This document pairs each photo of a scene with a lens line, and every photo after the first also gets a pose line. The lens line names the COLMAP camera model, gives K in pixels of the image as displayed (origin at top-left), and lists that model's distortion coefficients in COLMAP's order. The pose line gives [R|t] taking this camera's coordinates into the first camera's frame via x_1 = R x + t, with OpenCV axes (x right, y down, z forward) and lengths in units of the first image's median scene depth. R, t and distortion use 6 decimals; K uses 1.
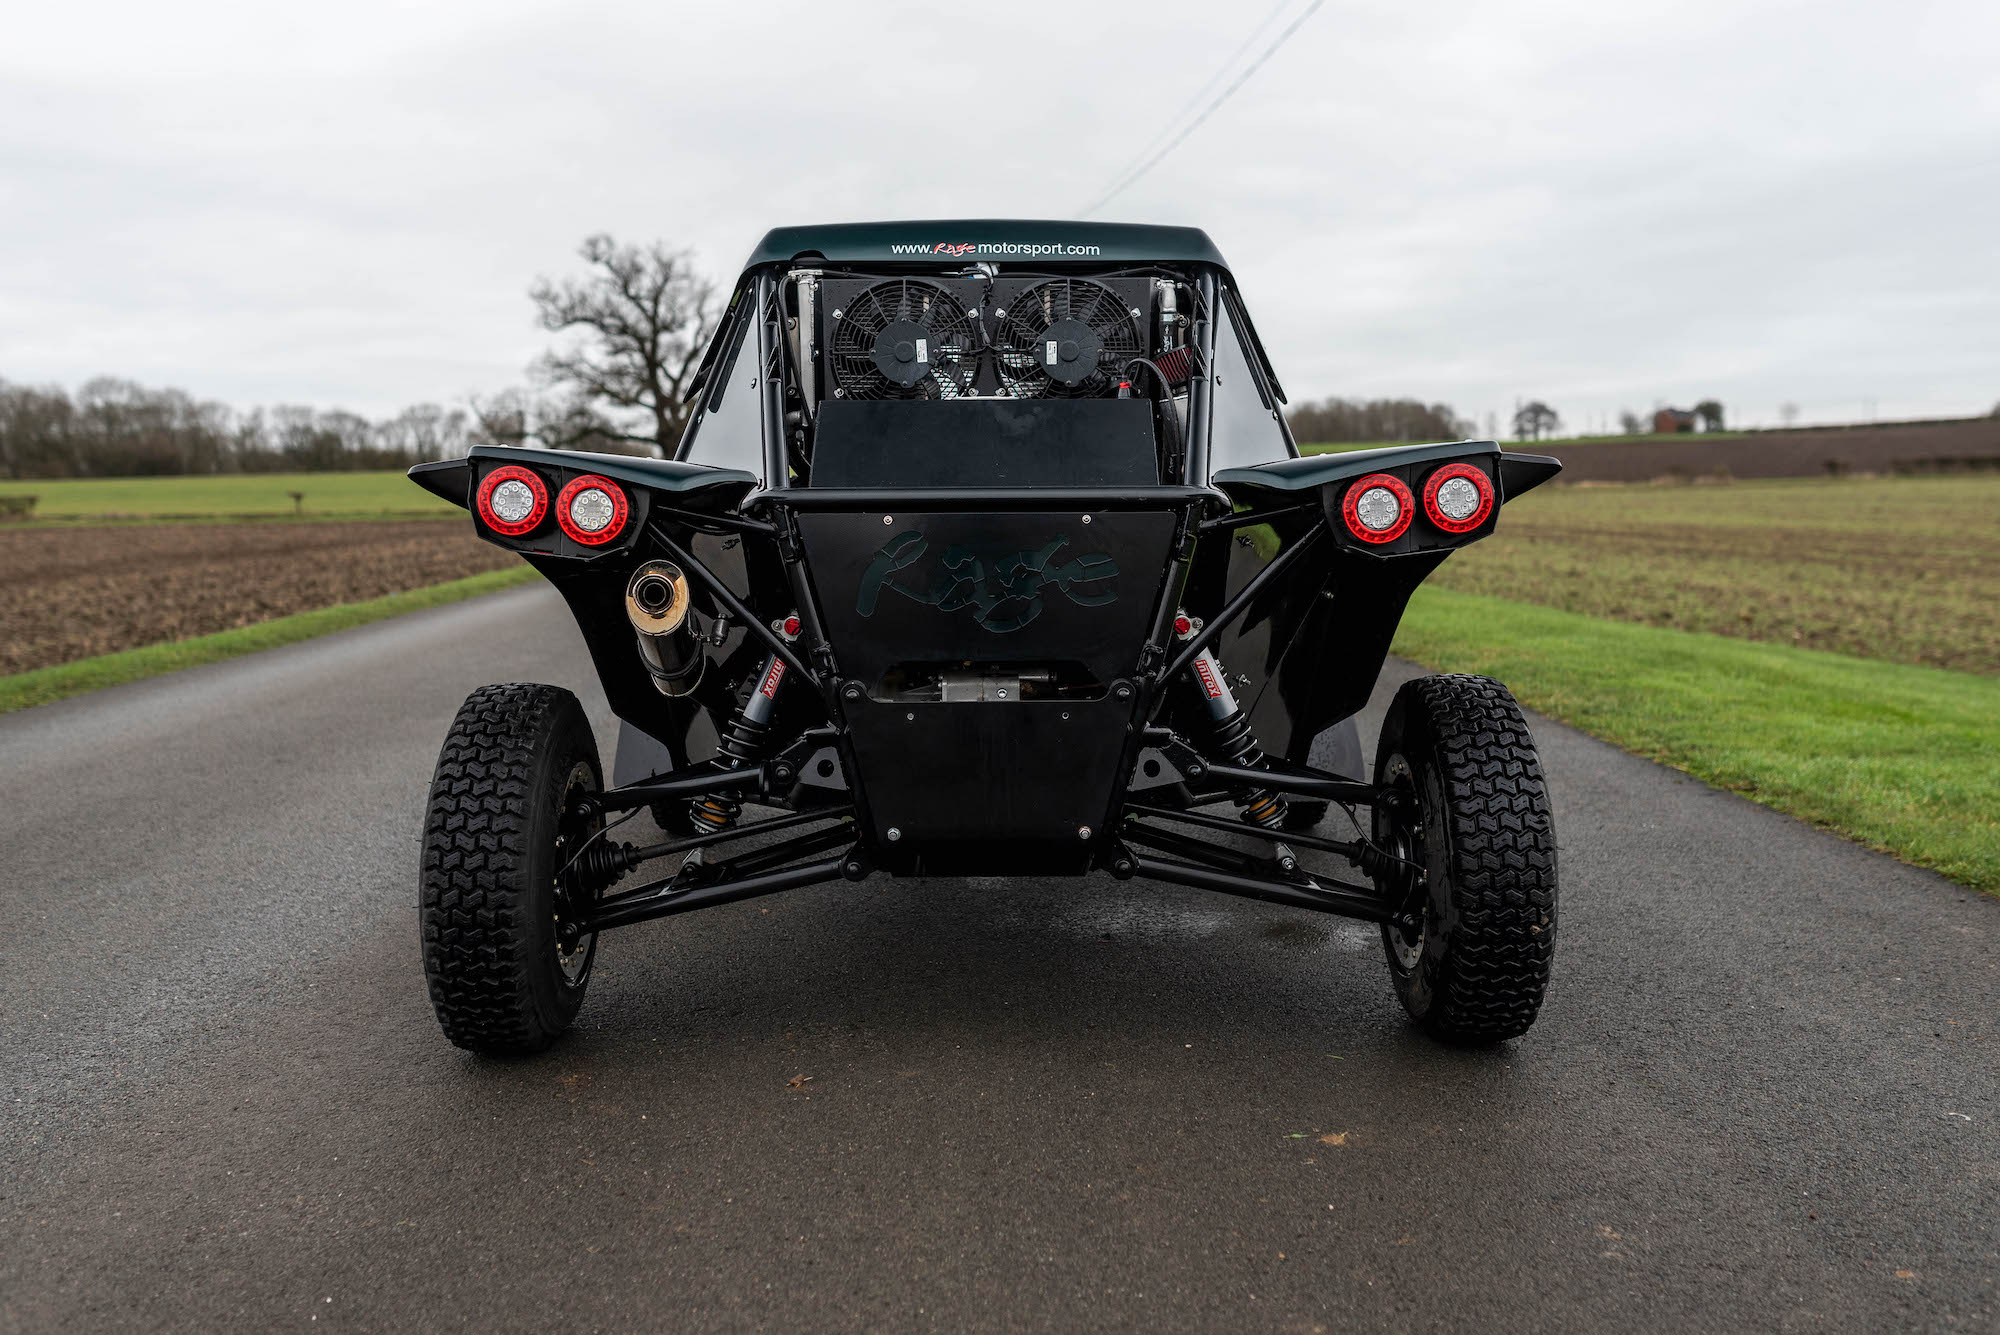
lens RADIAL K [[1952.5, 0, 1007.0], [0, 1952.5, 668.6], [0, 0, 1]] dist [0.006954, -0.014741]
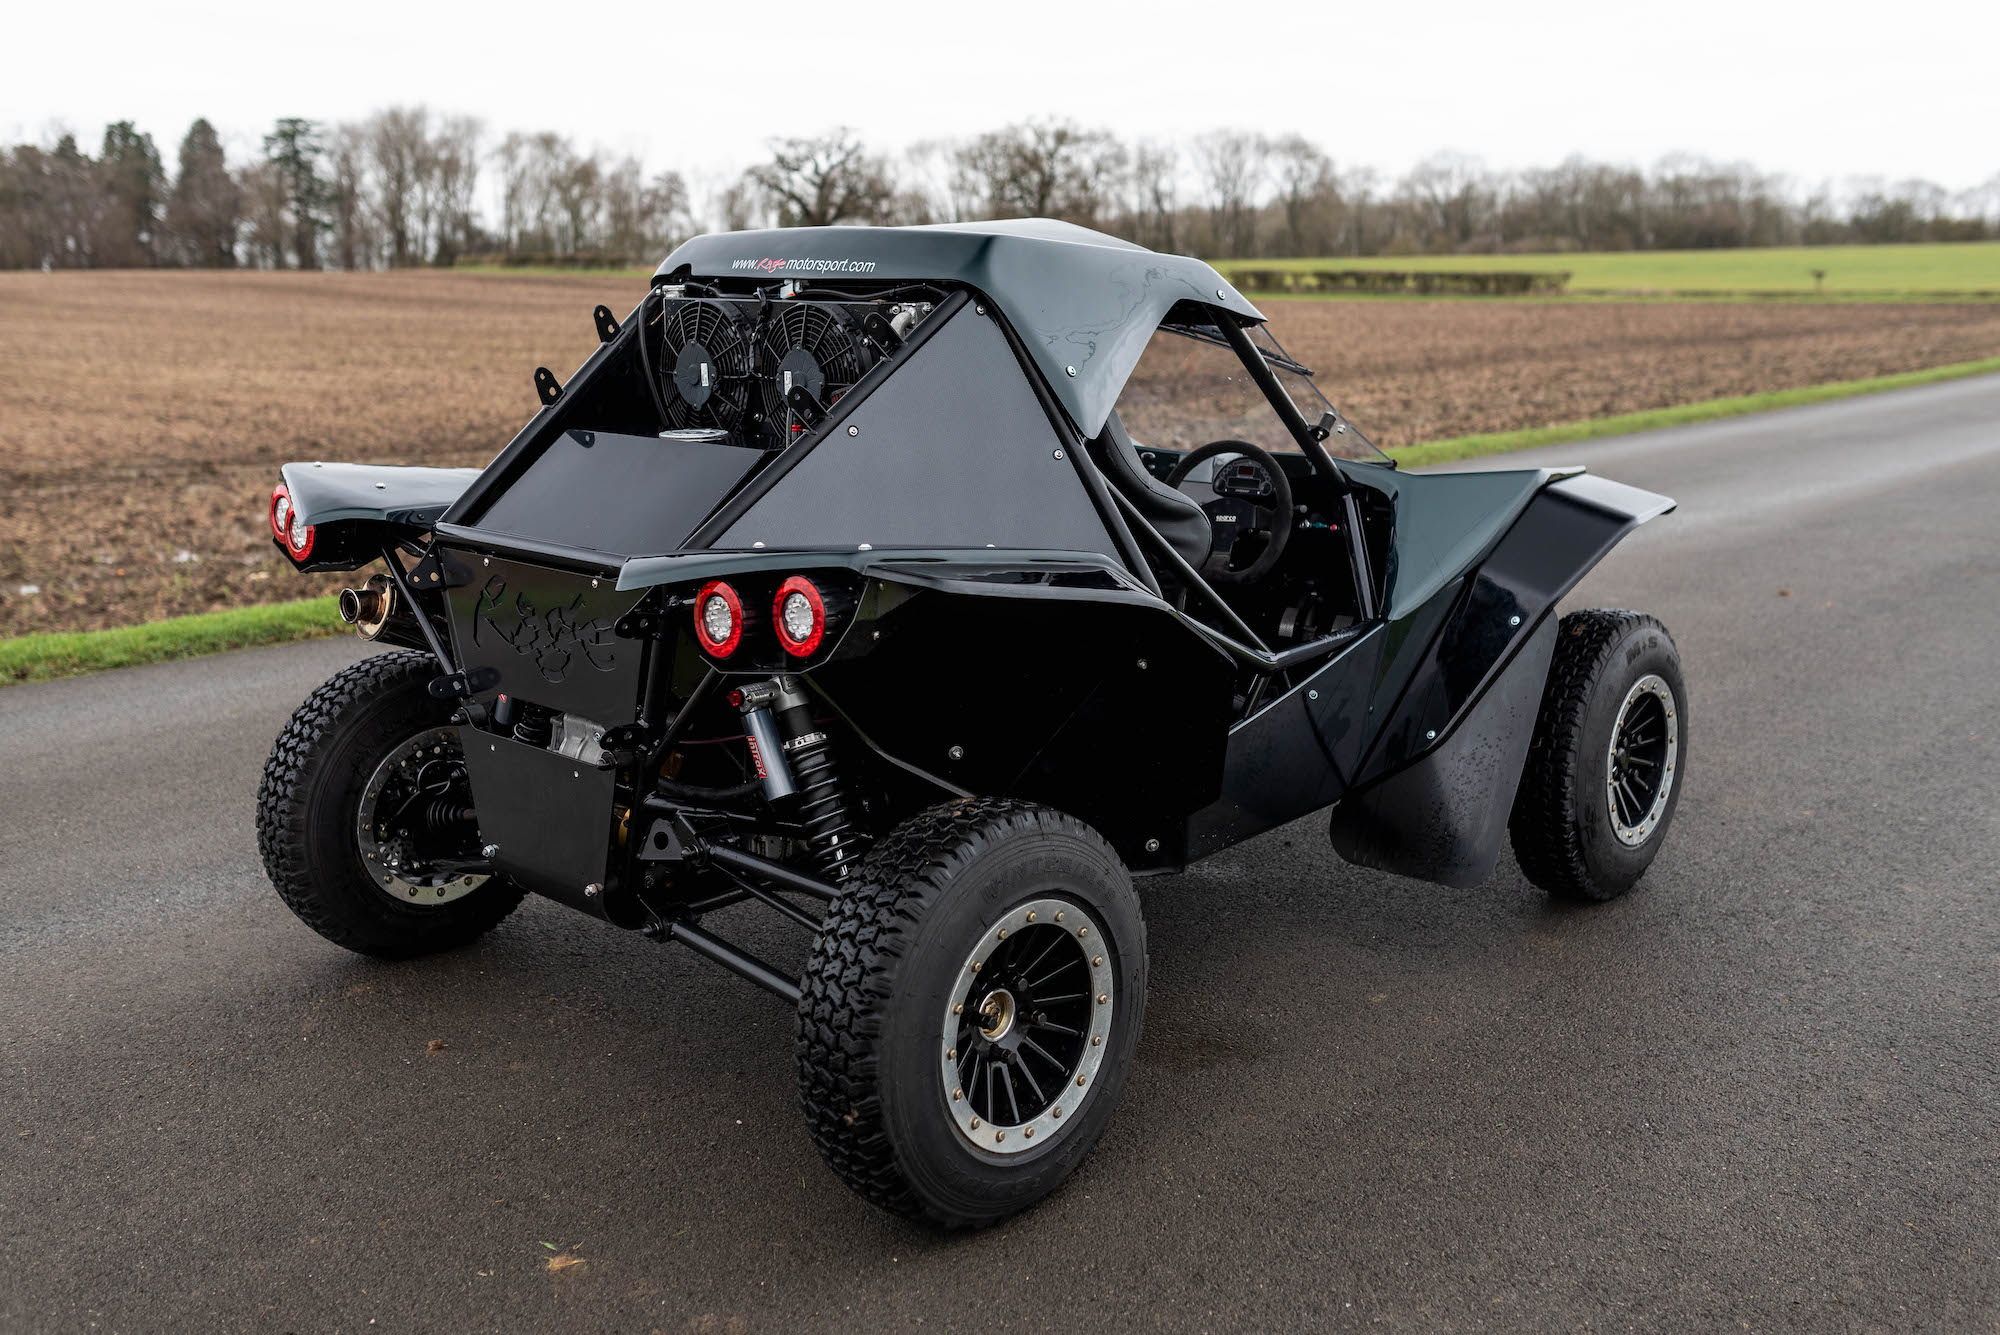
lens RADIAL K [[1952.5, 0, 1007.0], [0, 1952.5, 668.6], [0, 0, 1]] dist [0.006954, -0.014741]
pose [[0.720502, 0.148918, -0.677274, 0.059438], [-0.069231, 0.987237, 0.143422, -0.013064], [0.689988, -0.056448, 0.721616, 0.029481]]
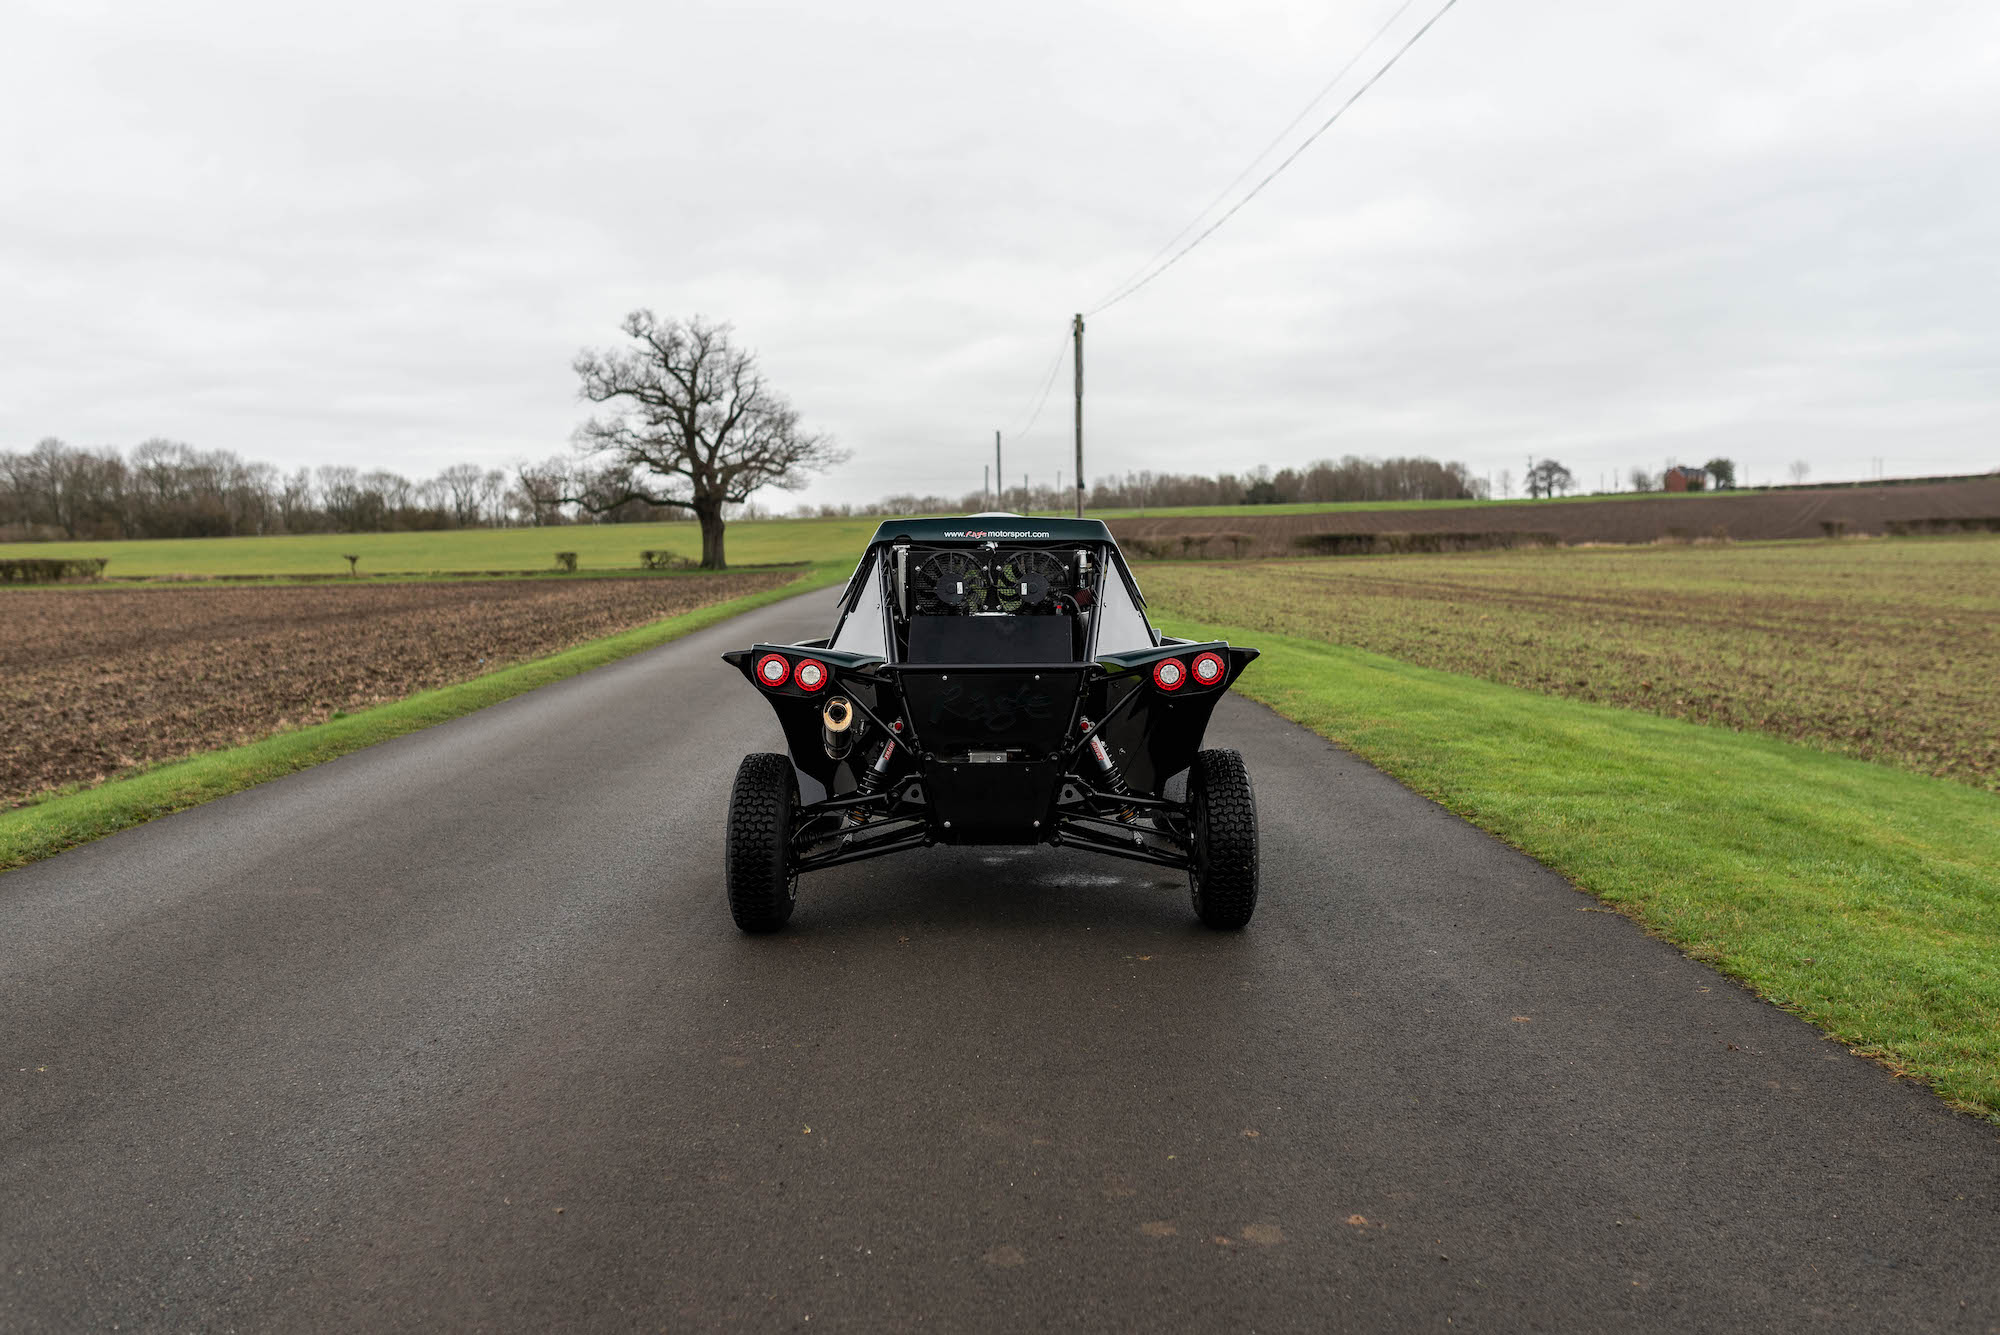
lens RADIAL K [[1946.2, 0, 1000.0], [0, 1946.2, 667.5], [0, 0, 1]] dist [0.009858, -0.005690]
pose [[0.999880, 0.000172, -0.015470, 0.002252], [-0.000599, 0.999619, -0.027599, -0.001941], [0.015460, 0.027605, 0.999499, -0.078188]]
